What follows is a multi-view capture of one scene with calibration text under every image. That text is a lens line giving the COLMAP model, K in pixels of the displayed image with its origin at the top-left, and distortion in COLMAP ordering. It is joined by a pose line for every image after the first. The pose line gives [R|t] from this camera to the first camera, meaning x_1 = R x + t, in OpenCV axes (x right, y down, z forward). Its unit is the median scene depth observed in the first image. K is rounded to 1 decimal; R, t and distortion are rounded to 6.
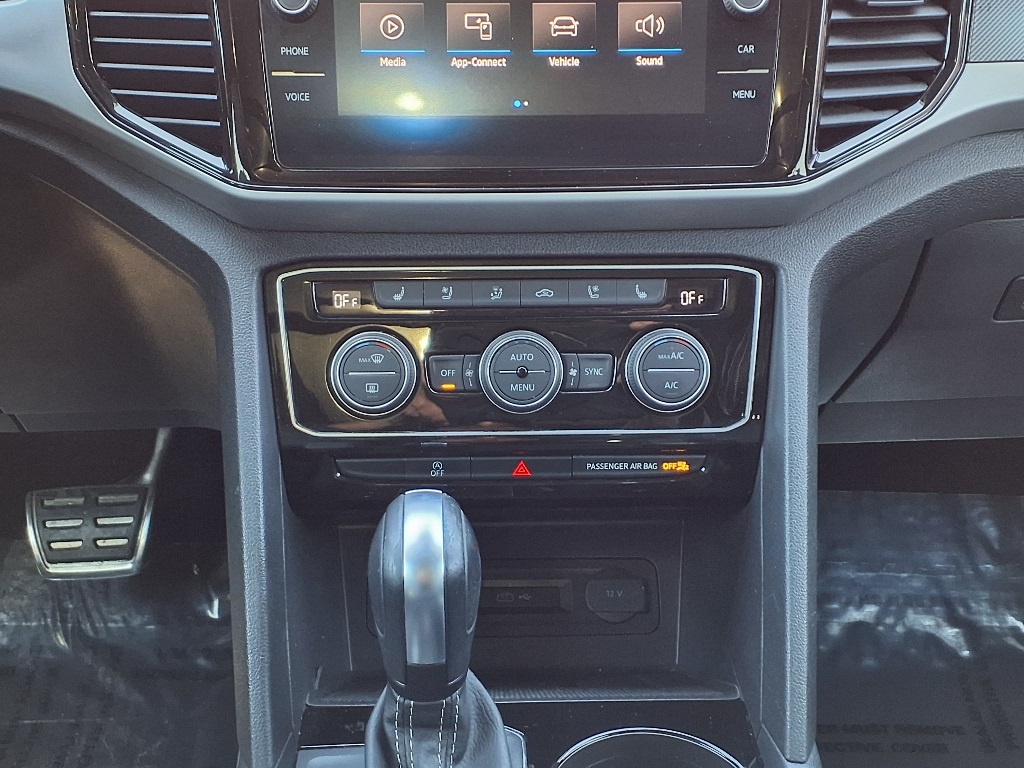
lens RADIAL K [[1332.7, 0, 500.5], [0, 1332.7, 388.7], [0, 0, 1]] dist [0.389365, -1.289019]
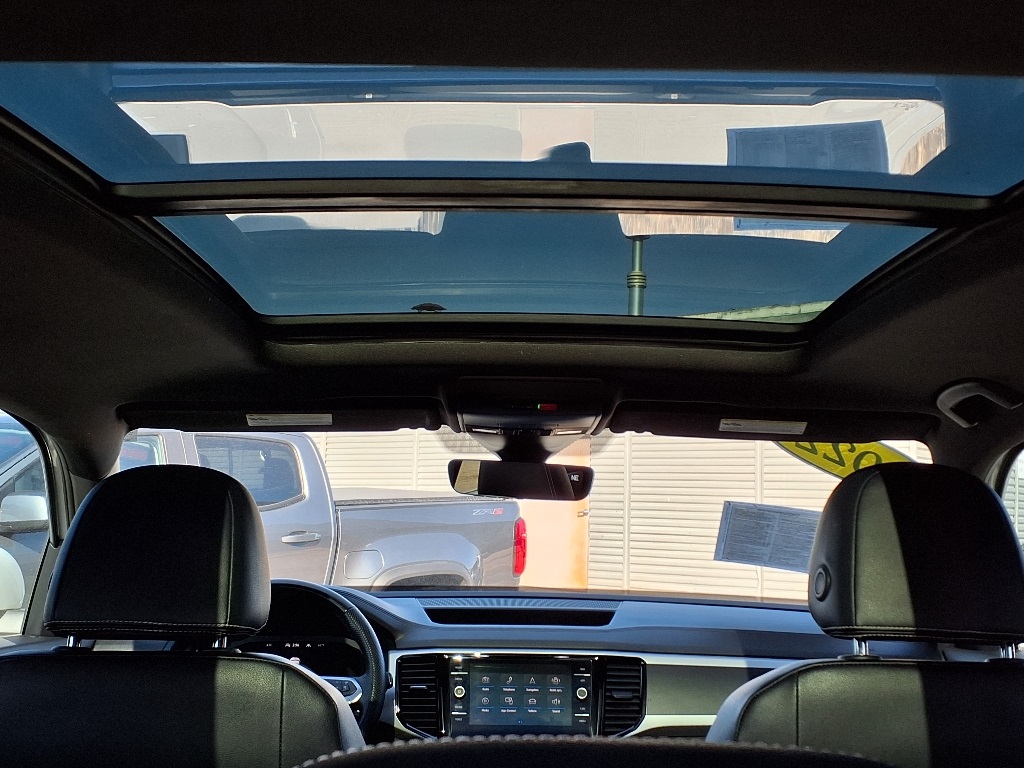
lens RADIAL K [[1247.9, 0, 512.0], [0, 1247.9, 384.0], [0, 0, 1]] dist [0.126167, 0.001792]
pose [[0.999721, 0.008728, -0.021970, 0.055797], [-0.019755, 0.818891, -0.573610, 0.929343], [0.012984, 0.573883, 0.818834, -2.149971]]
